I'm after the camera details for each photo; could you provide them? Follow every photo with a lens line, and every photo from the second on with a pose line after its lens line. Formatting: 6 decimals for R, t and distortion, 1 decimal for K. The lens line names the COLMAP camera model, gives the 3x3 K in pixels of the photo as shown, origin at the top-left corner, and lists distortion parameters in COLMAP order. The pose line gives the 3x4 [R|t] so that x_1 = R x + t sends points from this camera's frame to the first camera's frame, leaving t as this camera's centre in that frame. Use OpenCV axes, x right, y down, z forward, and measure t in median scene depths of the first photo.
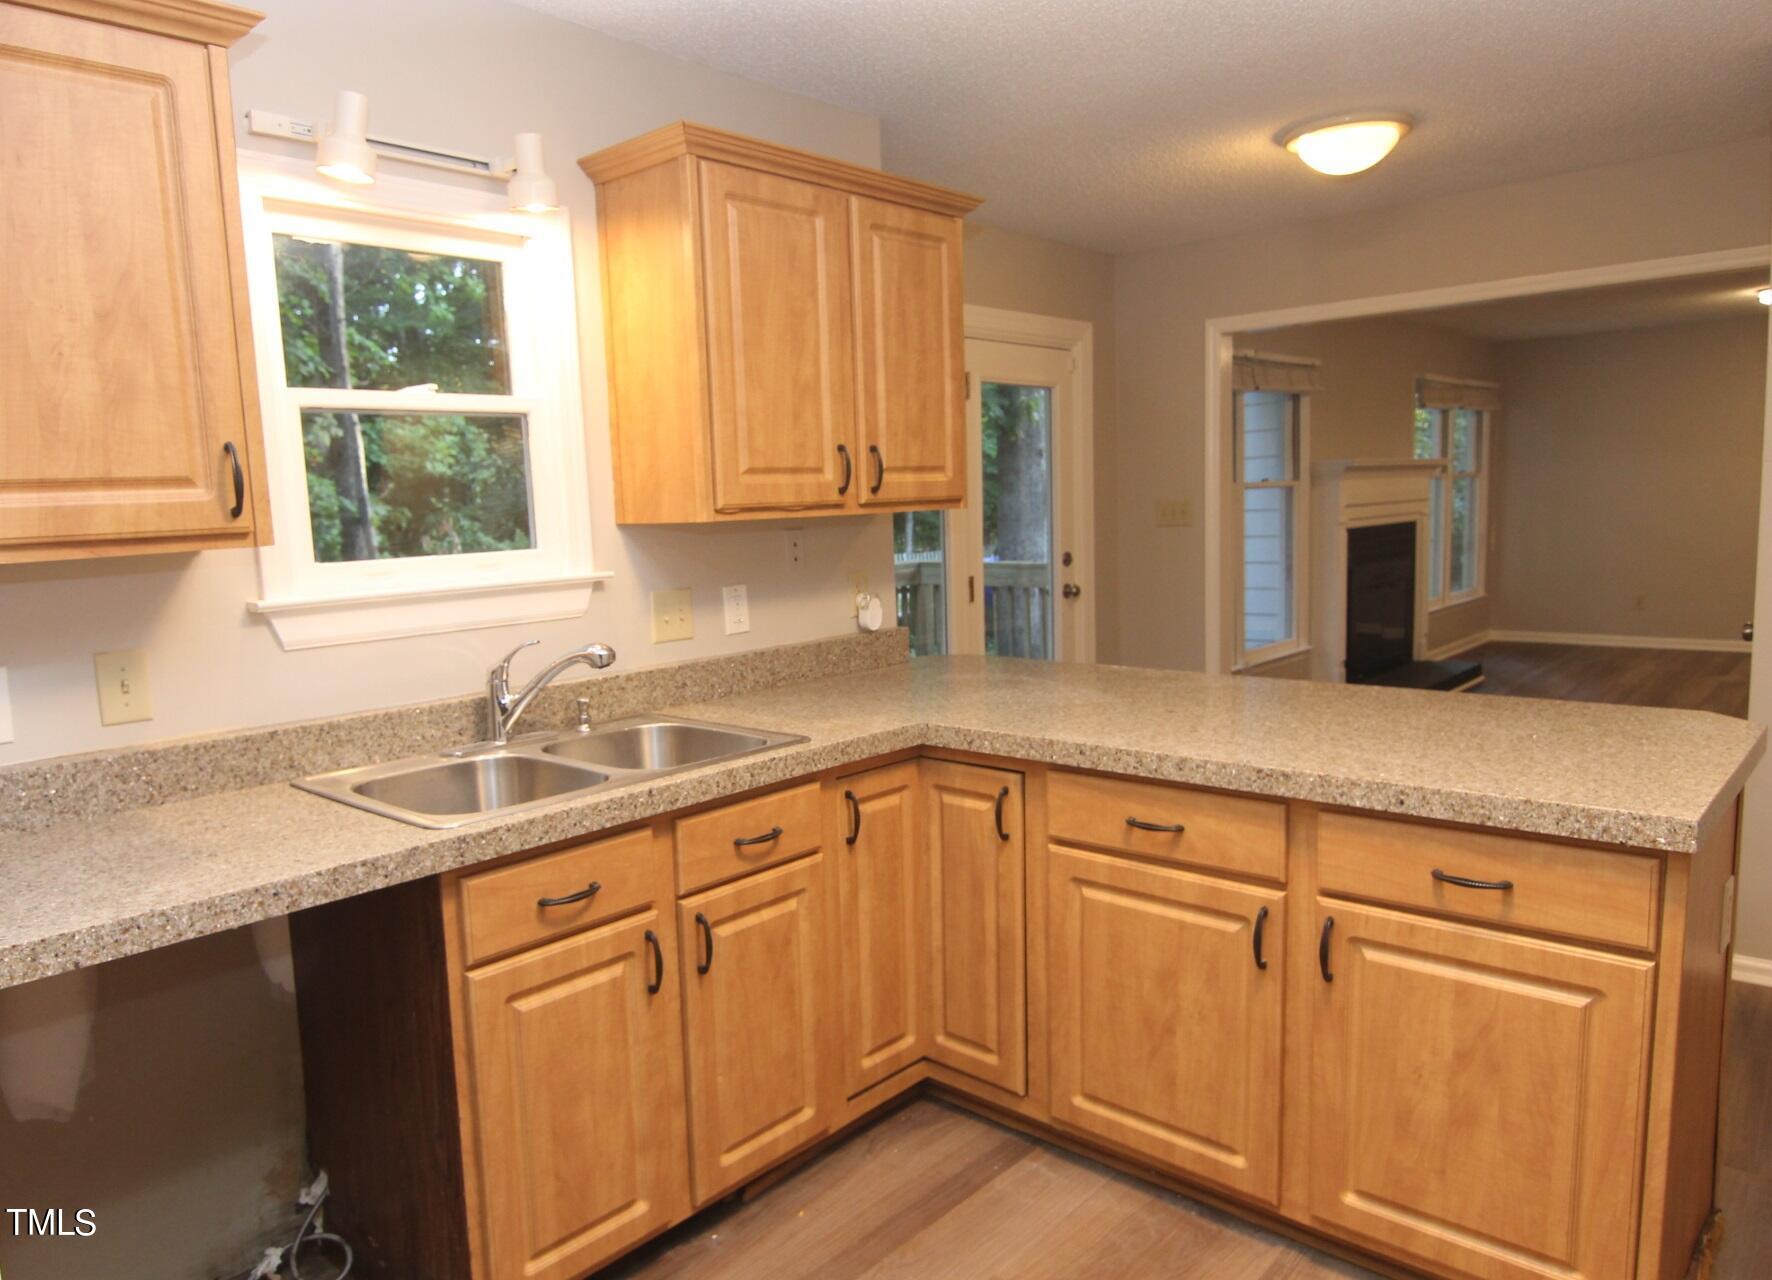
lens RADIAL K [[1246.7, 0, 884.0], [0, 1246.7, 651.9], [0, 0, 1]] dist [0.011130, -0.003252]
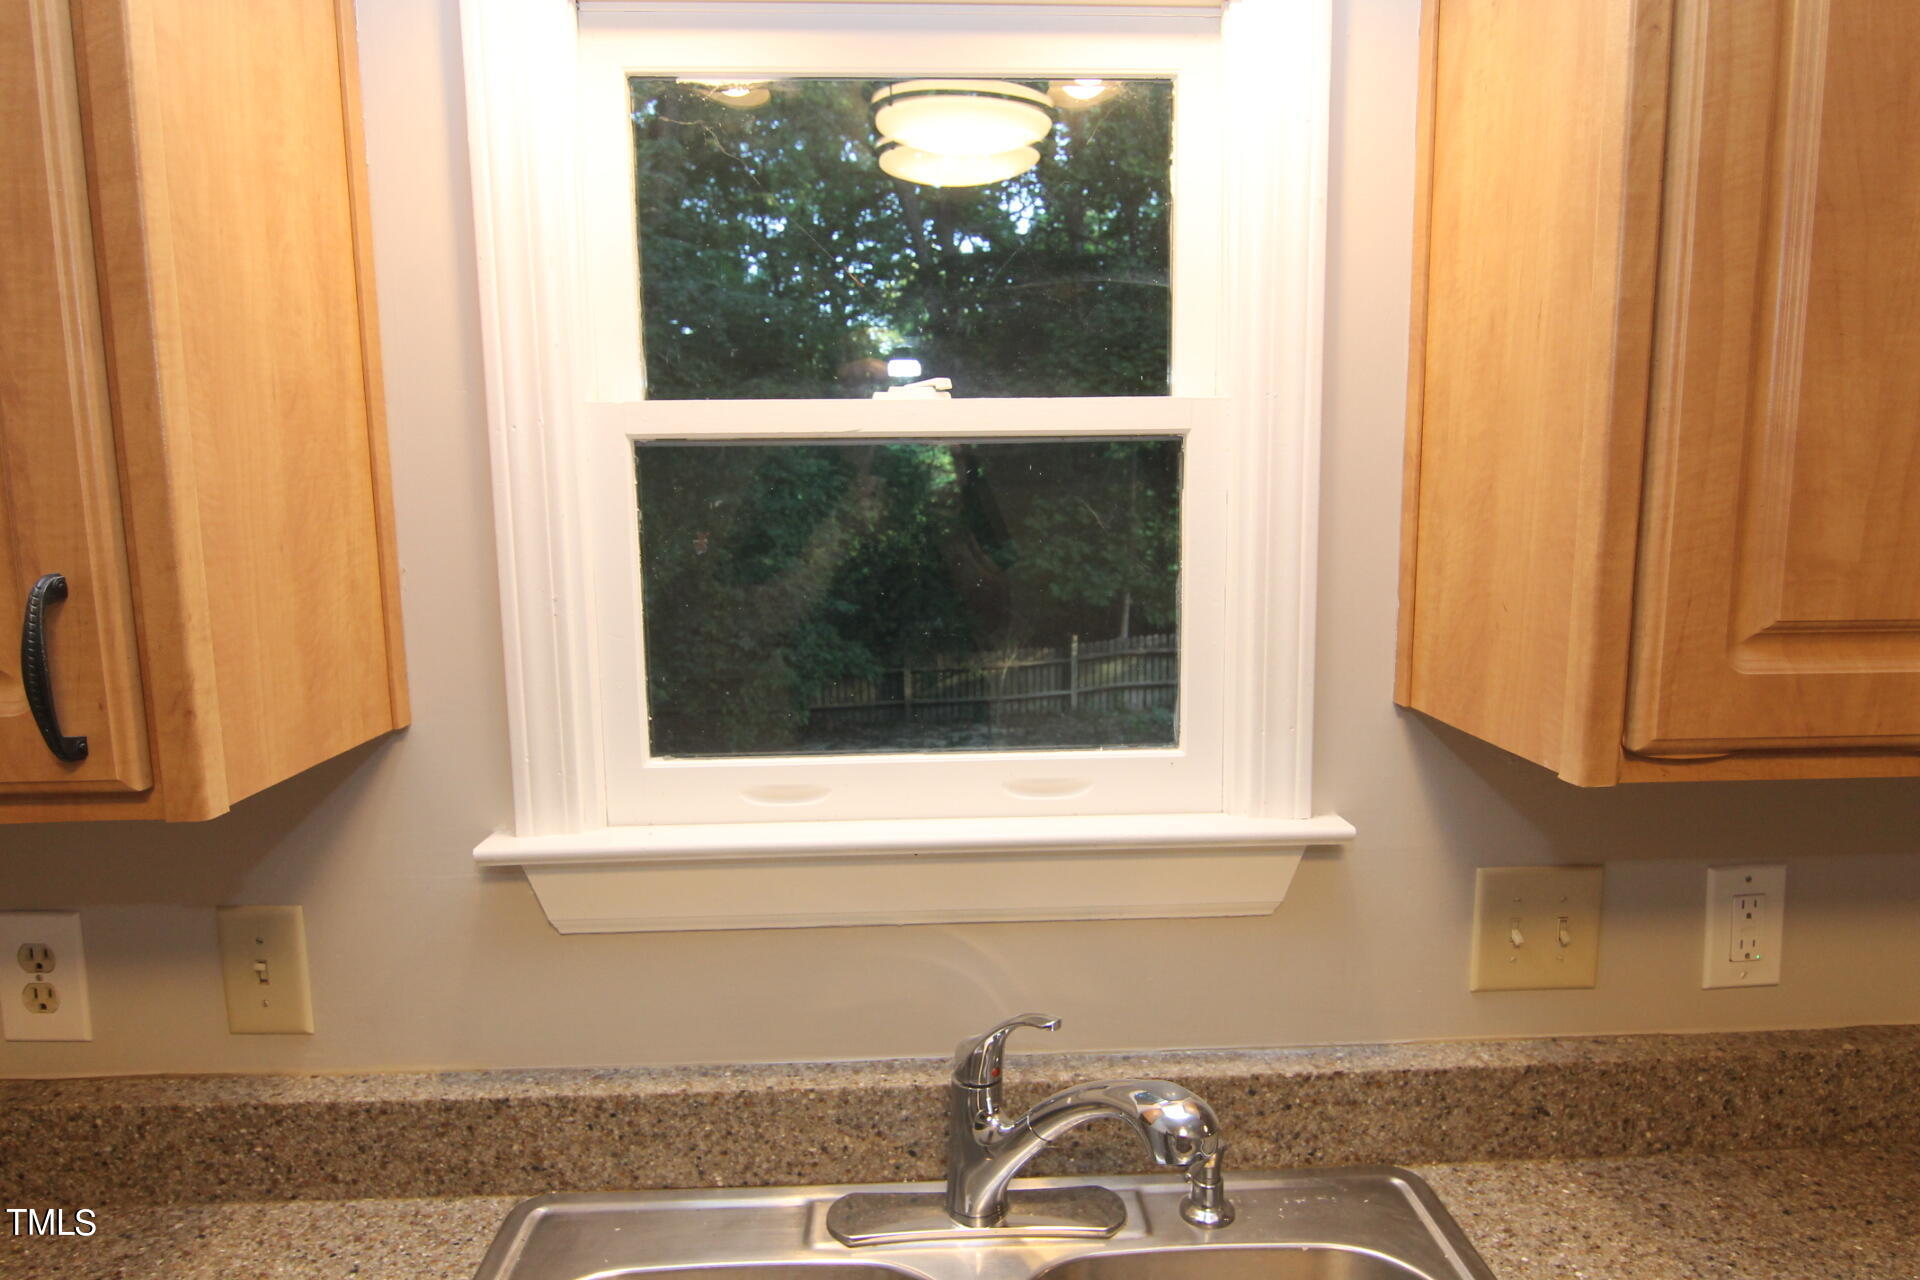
lens RADIAL K [[1192.7, 0, 960.1], [0, 1192.7, 646.8], [0, 0, 1]] dist [-0.003384, -0.013531]
pose [[0.688734, 0.129945, -0.713274, -0.046478], [-0.111049, 0.991106, 0.073333, -0.164426], [0.716459, 0.028701, 0.697039, 0.770480]]
